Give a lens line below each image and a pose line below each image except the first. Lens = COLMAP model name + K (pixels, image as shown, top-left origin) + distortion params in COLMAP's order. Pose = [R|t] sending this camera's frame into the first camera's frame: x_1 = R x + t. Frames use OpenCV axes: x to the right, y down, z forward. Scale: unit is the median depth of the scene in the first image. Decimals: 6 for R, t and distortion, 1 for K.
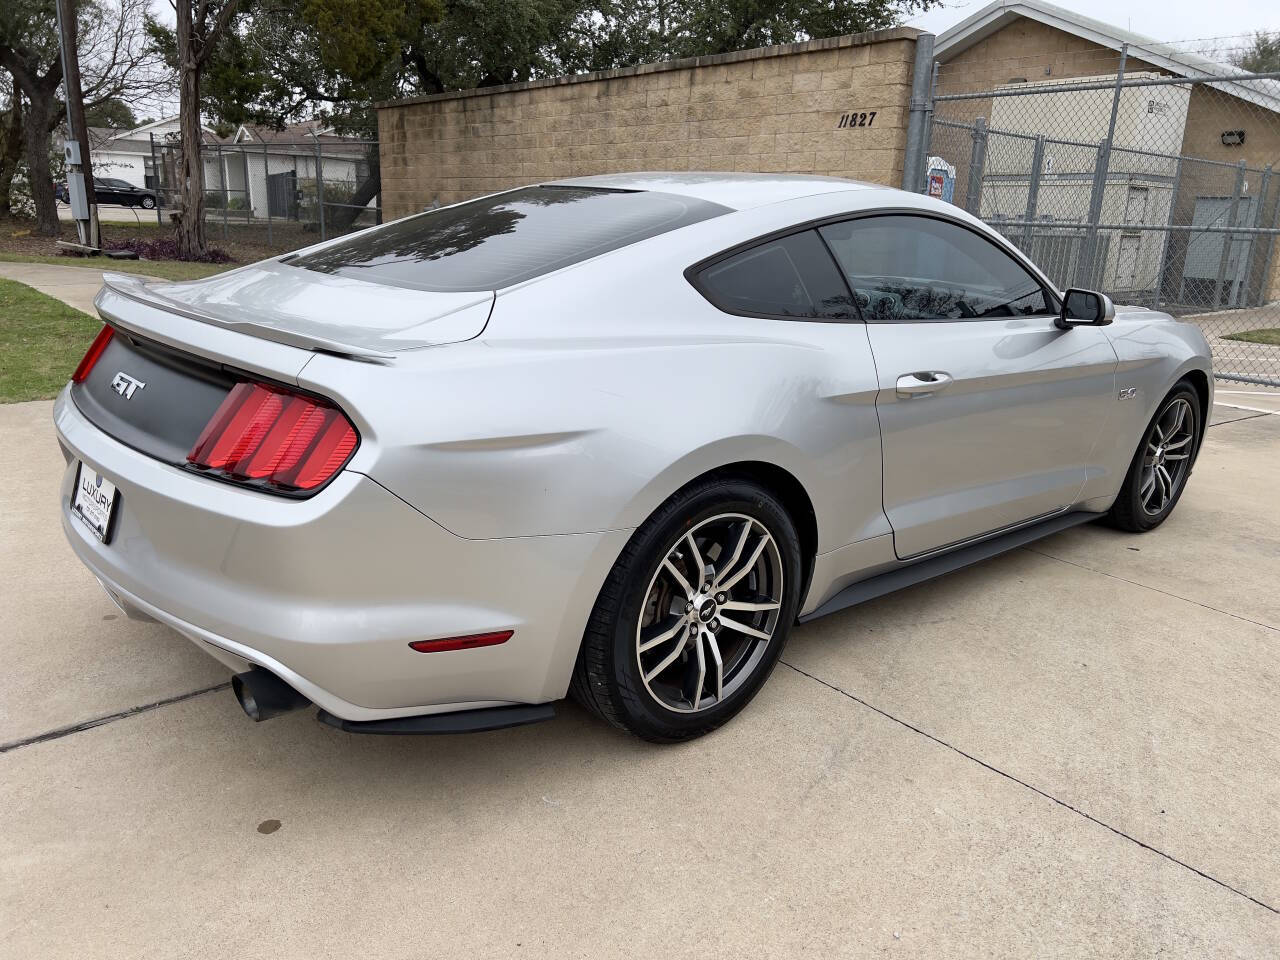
lens RADIAL K [[959.1, 0, 636.5], [0, 959.1, 482.1], [0, 0, 1]] dist [0.028186, -0.026627]
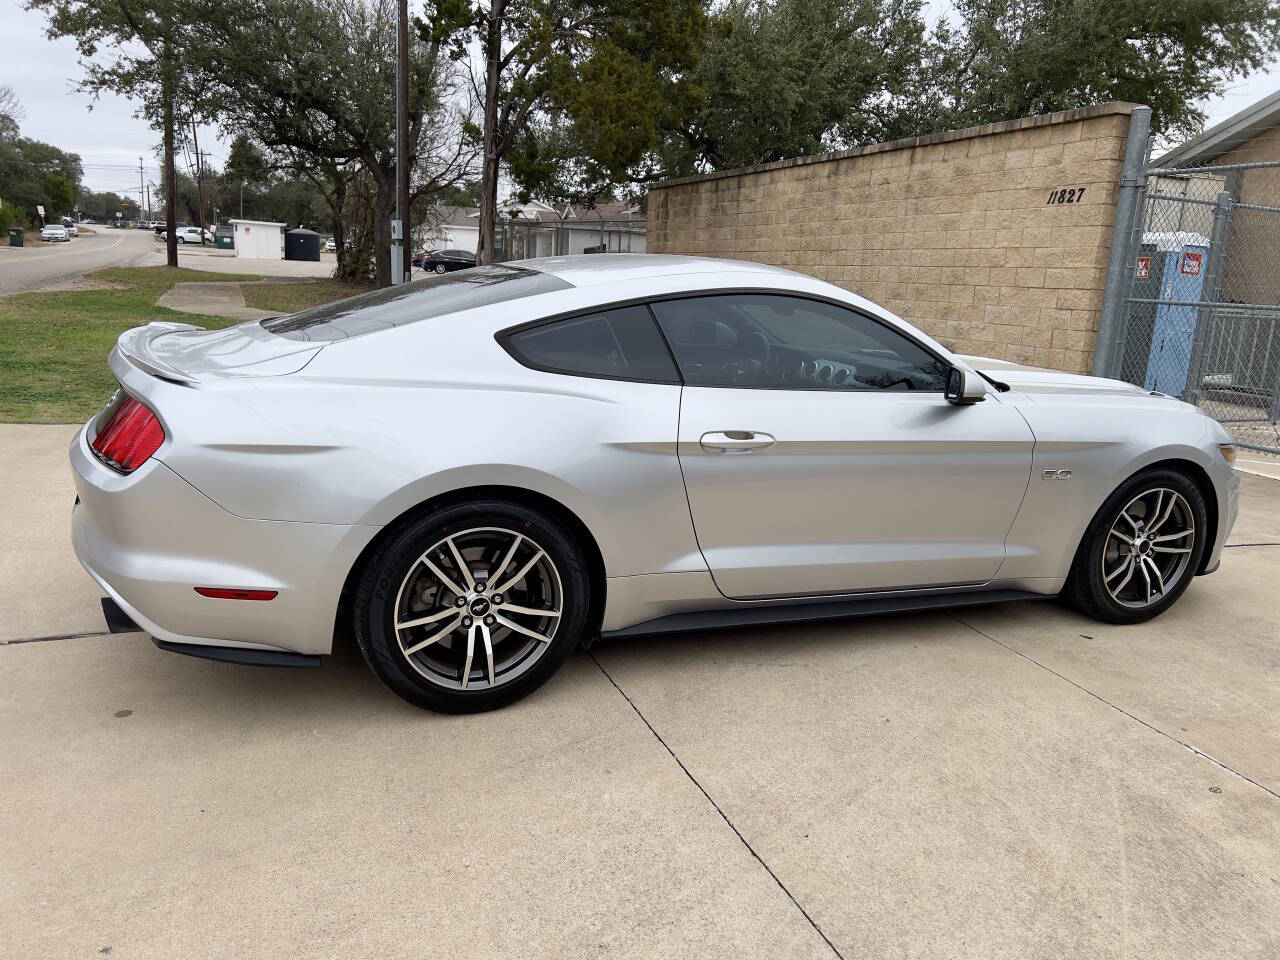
lens RADIAL K [[953.4, 0, 634.1], [0, 953.4, 480.7], [0, 0, 1]] dist [0.044978, -0.054697]
pose [[0.949194, 0.080060, -0.304337, 0.131788], [-0.101167, 0.993392, -0.054202, 0.004252], [0.297986, 0.082237, 0.951021, -0.024094]]
